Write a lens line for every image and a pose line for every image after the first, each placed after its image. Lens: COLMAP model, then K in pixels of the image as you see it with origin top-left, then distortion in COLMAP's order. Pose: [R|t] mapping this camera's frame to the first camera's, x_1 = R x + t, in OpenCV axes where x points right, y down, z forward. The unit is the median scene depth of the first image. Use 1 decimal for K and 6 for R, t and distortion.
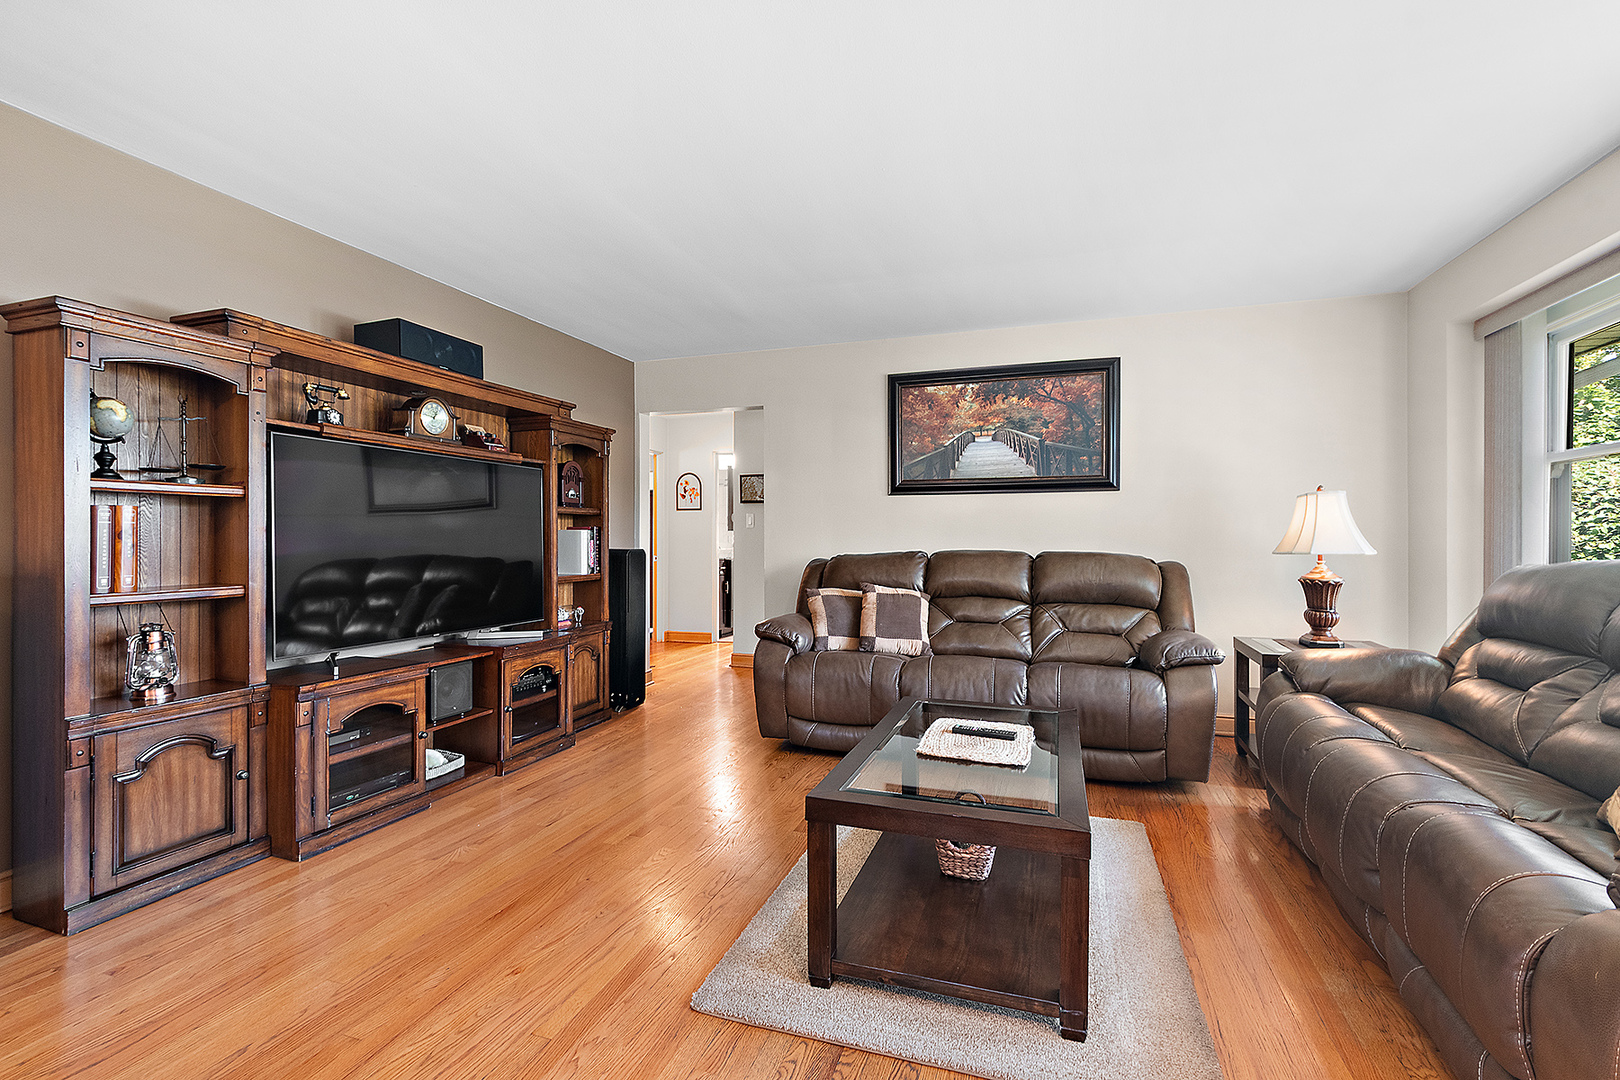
lens RADIAL K [[723.1, 0, 807.7], [0, 723.1, 536.6], [0, 0, 1]] dist [0.015215, -0.000771]
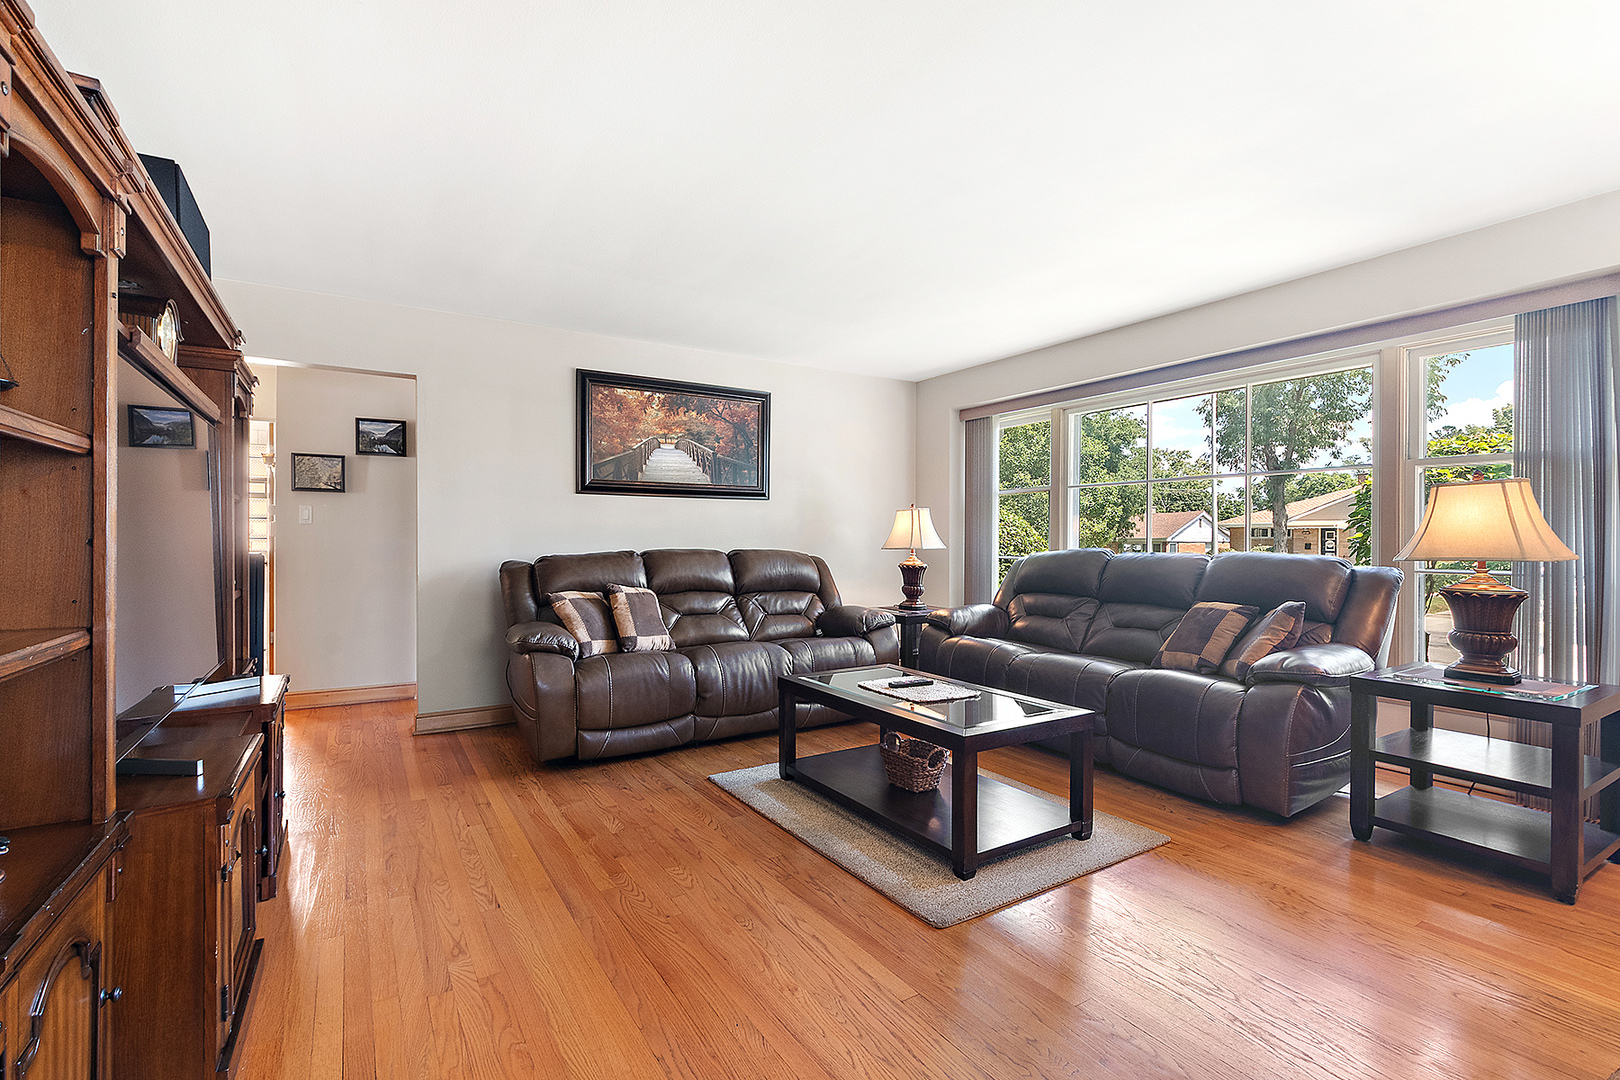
lens RADIAL K [[723.1, 0, 802.7], [0, 723.1, 540.7], [0, 0, 1]] dist [0.015215, -0.000771]
pose [[0.637850, -0.001476, 0.770159, -0.496188], [-0.003723, 0.999981, 0.005001, 0.000096], [-0.770152, -0.006057, 0.637832, 0.167139]]
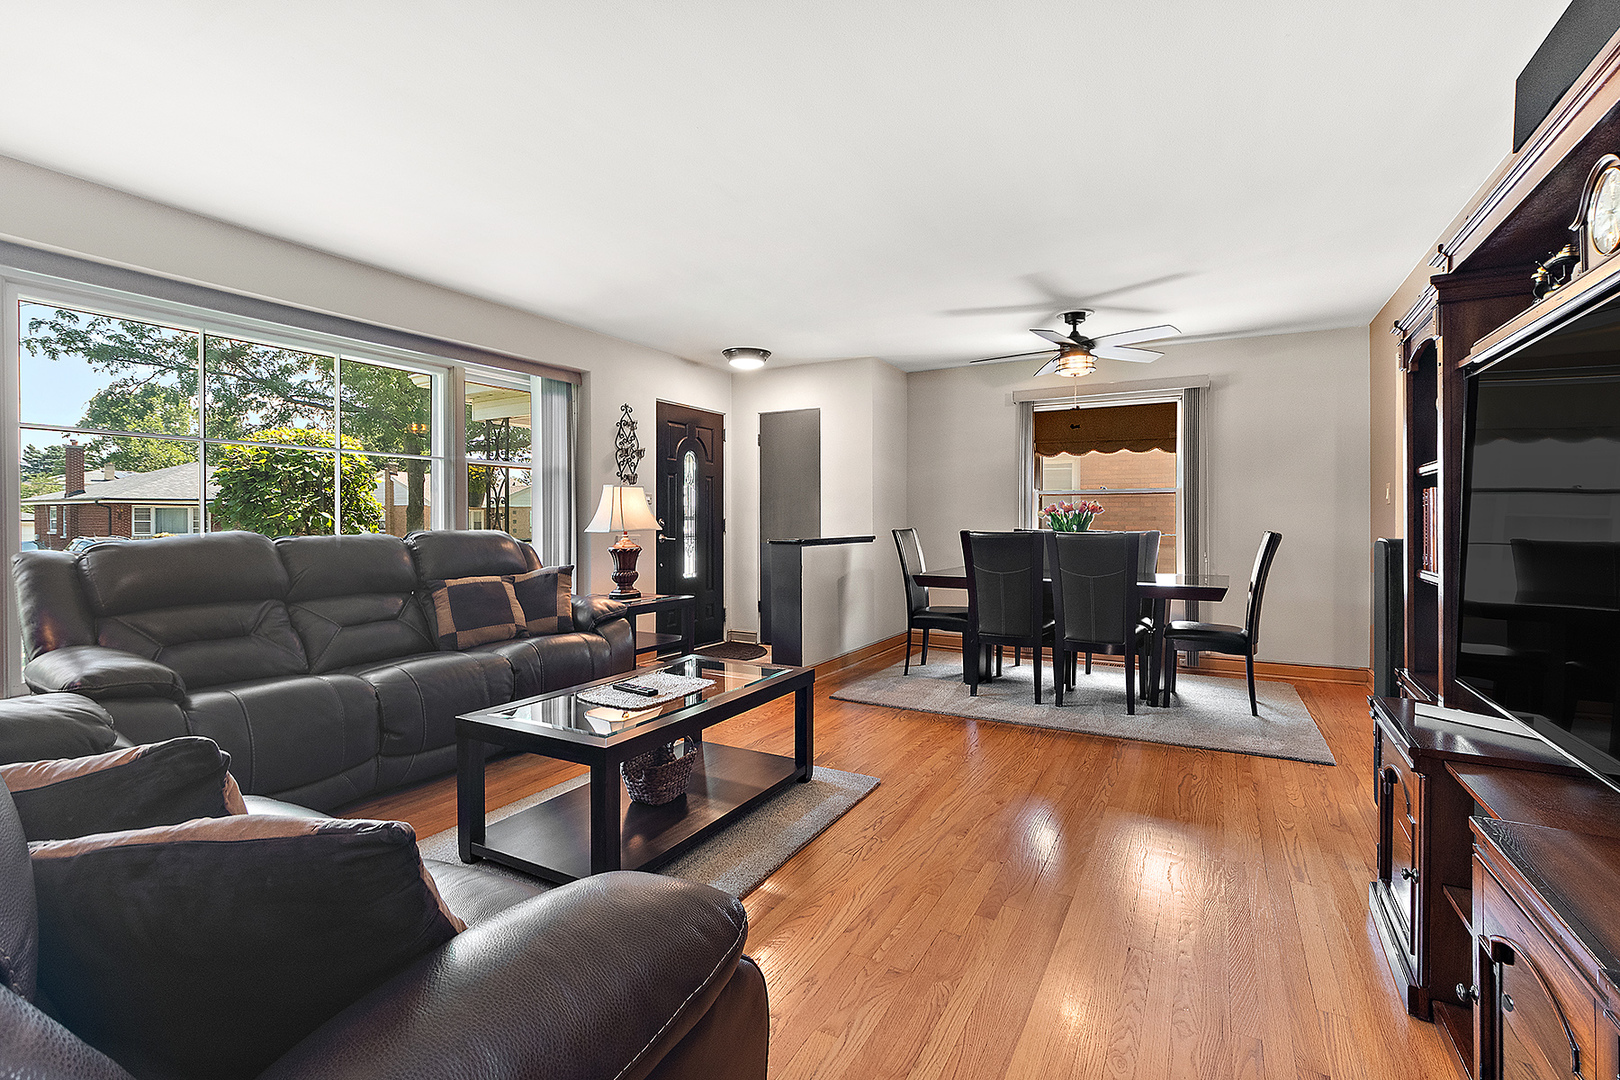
lens RADIAL K [[723.1, 0, 812.1], [0, 723.1, 531.2], [0, 0, 1]] dist [0.015215, -0.000771]
pose [[-0.984339, -0.000372, 0.176288, 0.149835], [0.000559, 0.999986, 0.005234, 0.022039], [-0.176288, 0.005250, -0.984325, 1.807495]]
